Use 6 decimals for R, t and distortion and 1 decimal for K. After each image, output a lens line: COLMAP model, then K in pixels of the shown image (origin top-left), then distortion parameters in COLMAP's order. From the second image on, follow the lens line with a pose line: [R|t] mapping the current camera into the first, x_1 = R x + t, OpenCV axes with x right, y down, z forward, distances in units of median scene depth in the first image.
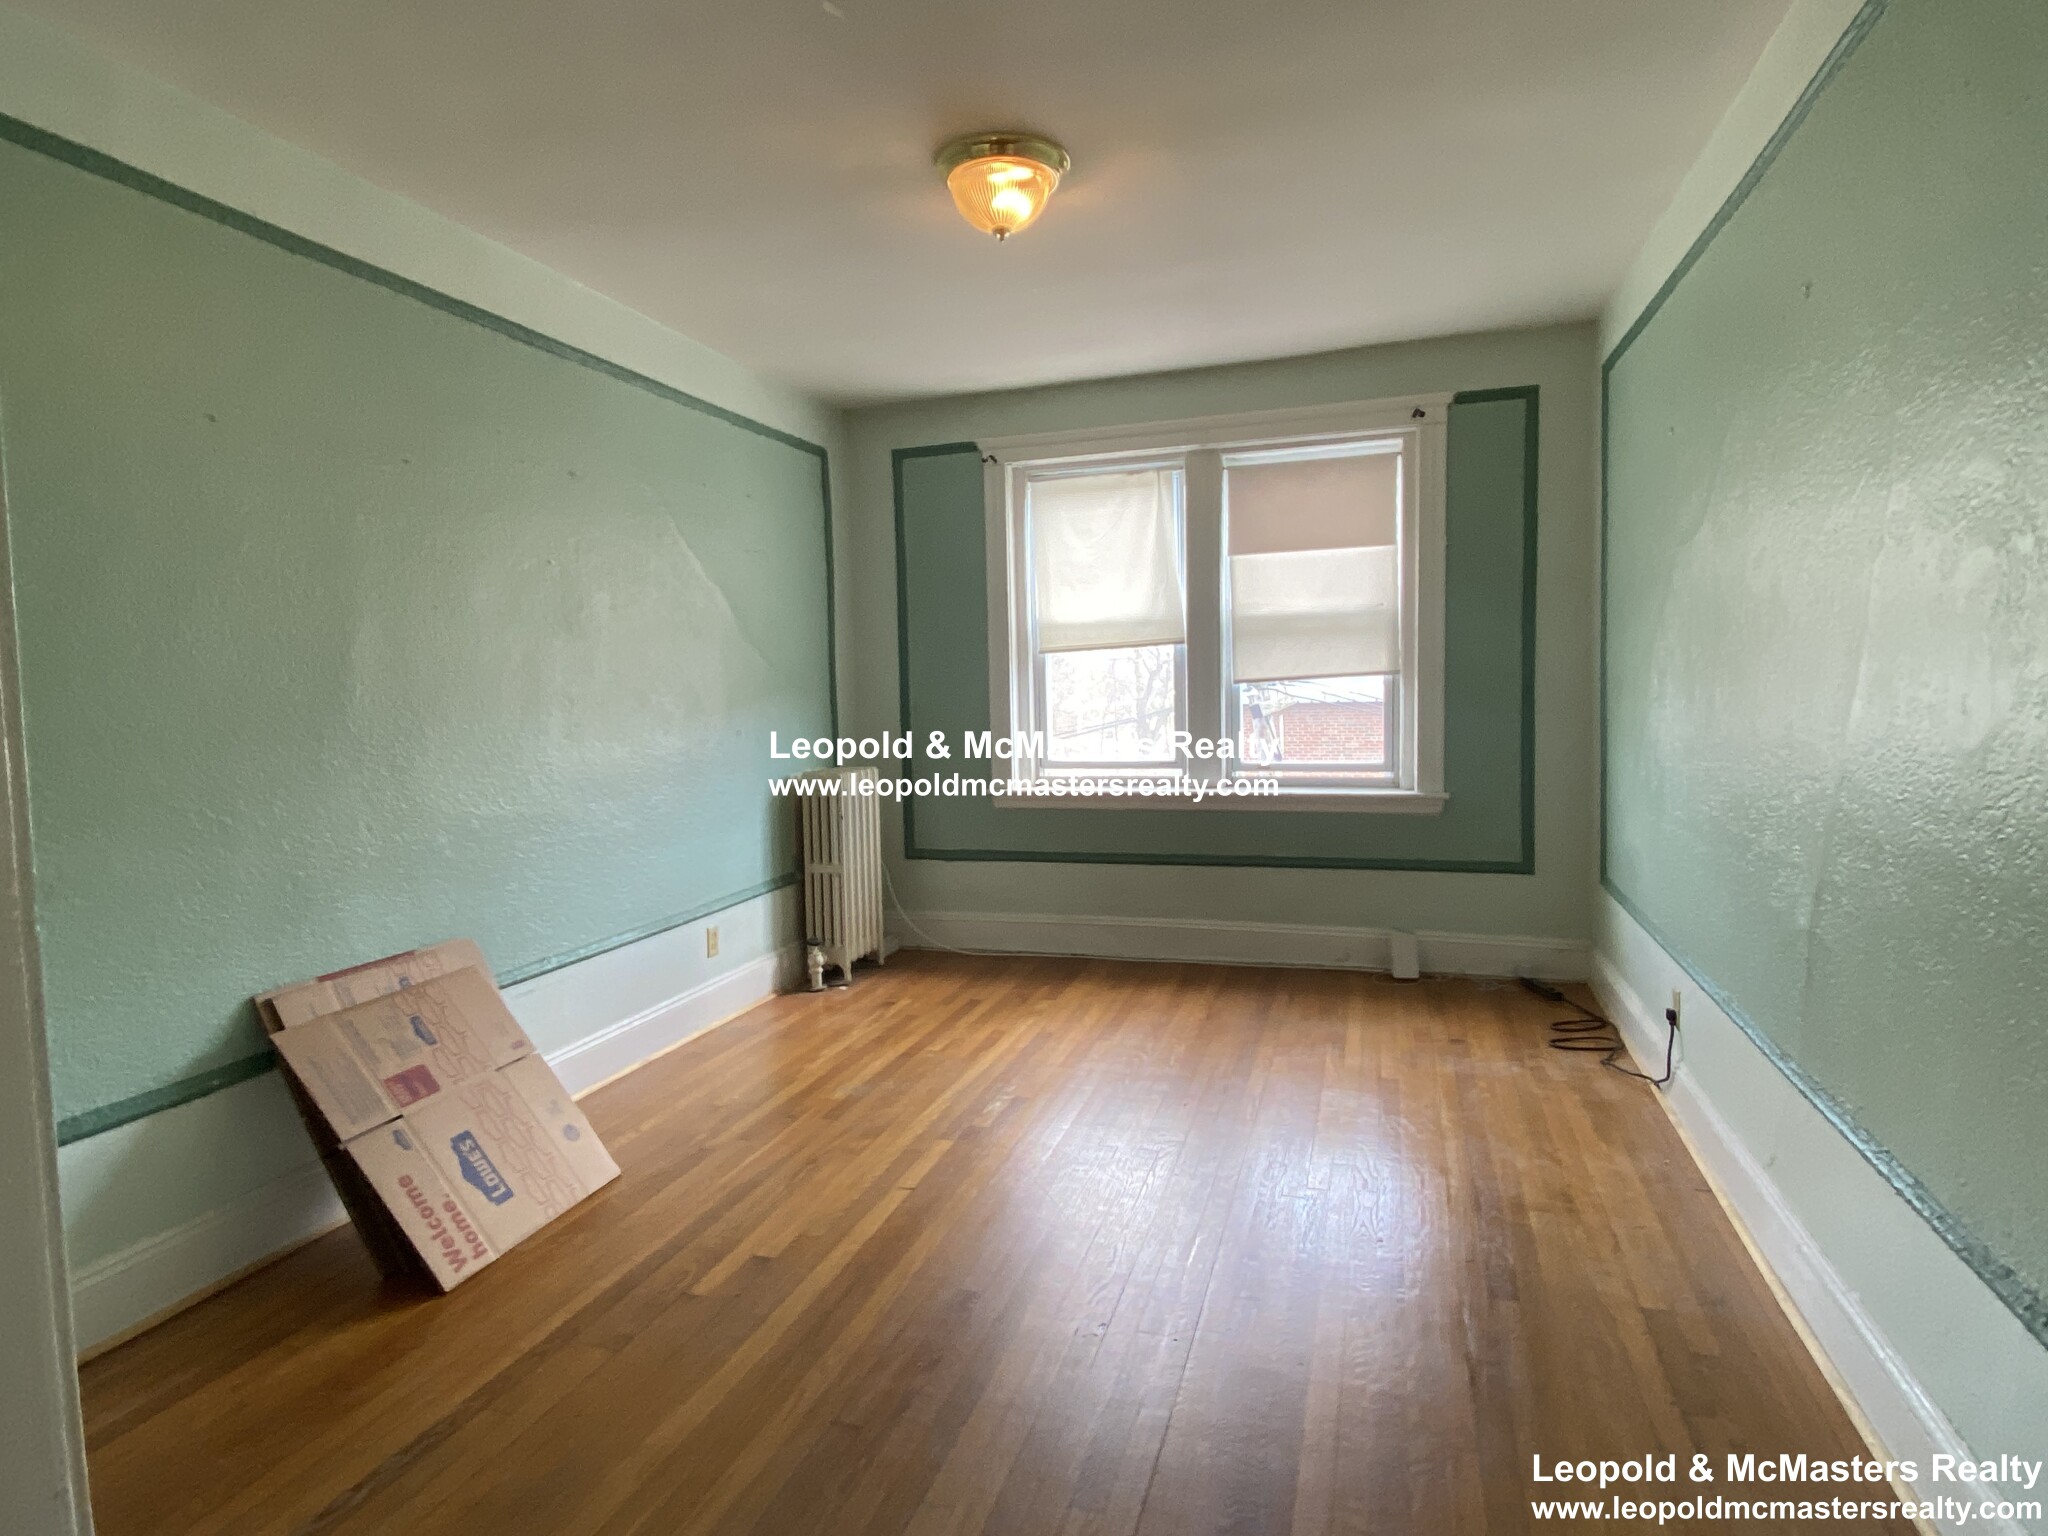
lens RADIAL K [[1117.0, 0, 1018.1], [0, 1117.0, 755.5], [0, 0, 1]] dist [0.025654, -0.000304]
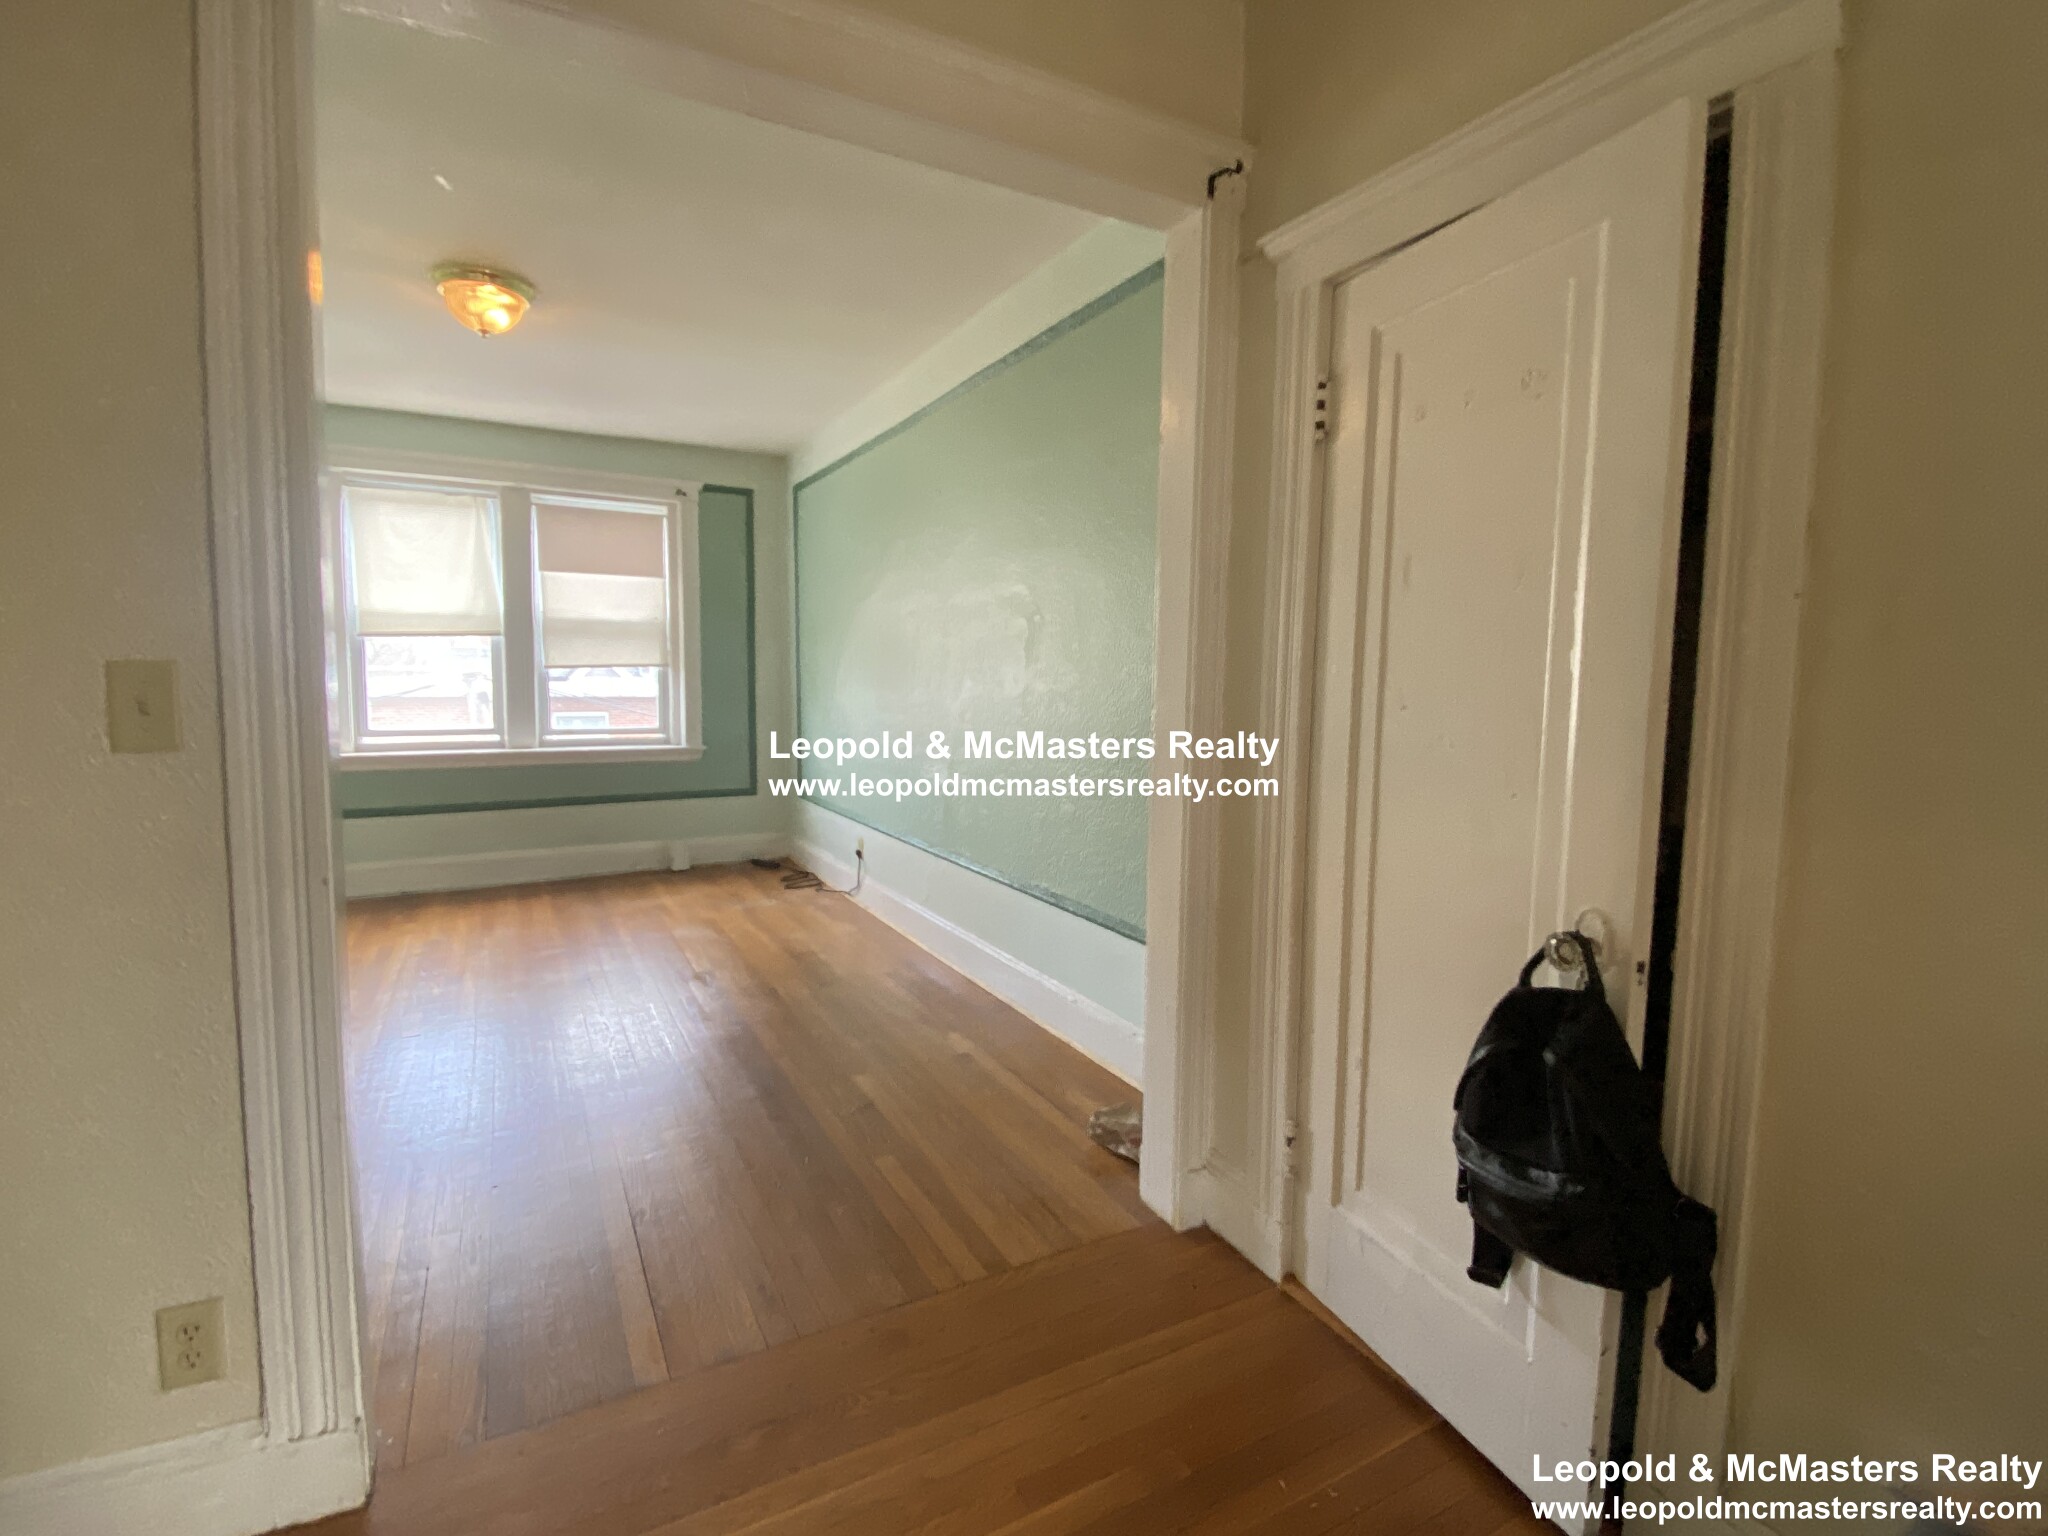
lens RADIAL K [[932.5, 0, 1019.2], [0, 932.5, 763.0], [0, 0, 1]] dist [0.000853, 0.000232]
pose [[0.667160, -0.034730, 0.744104, -0.273444], [0.023184, 0.999397, 0.025859, 0.033704], [-0.744553, -0.000001, 0.667563, -0.164269]]
